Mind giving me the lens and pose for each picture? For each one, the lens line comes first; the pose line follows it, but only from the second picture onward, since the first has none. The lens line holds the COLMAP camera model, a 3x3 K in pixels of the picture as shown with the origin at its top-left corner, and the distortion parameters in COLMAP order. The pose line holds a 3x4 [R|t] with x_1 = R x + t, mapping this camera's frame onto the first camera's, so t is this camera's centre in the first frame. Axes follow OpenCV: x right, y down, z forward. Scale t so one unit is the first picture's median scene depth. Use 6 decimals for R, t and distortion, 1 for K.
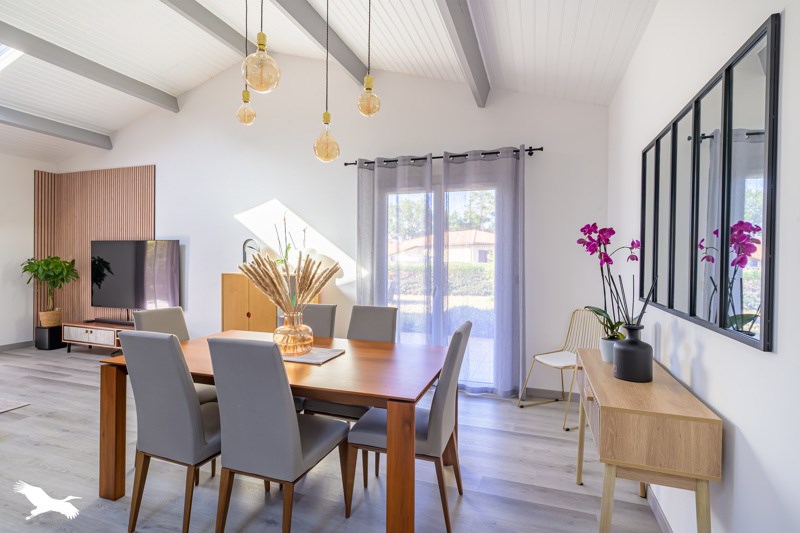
lens RADIAL K [[391.2, 0, 399.7], [0, 391.2, 264.9], [0, 0, 1]] dist [-0.000945, -0.000284]
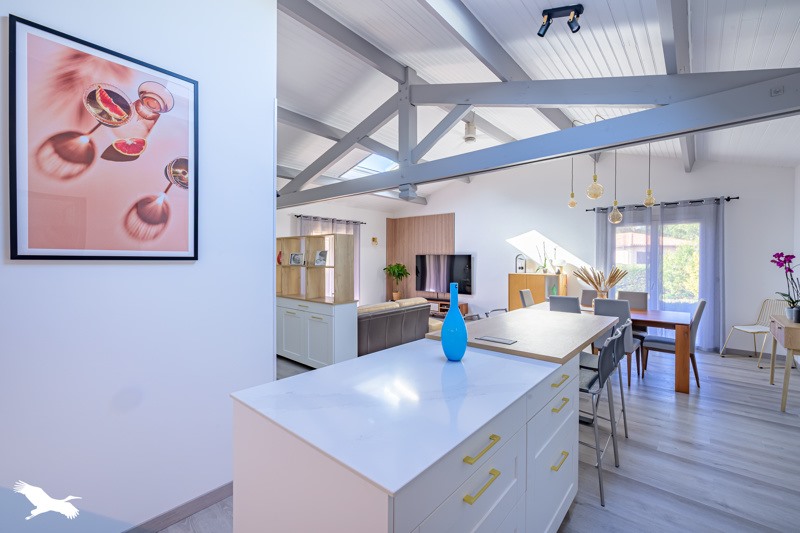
lens RADIAL K [[341.3, 0, 399.5], [0, 341.3, 263.8], [0, 0, 1]] dist [-0.002268, -0.000591]
pose [[0.926889, -0.001030, -0.375334, -0.369722], [-0.000204, 0.999995, -0.003249, -0.021141], [0.375335, 0.003088, 0.926884, -0.750772]]
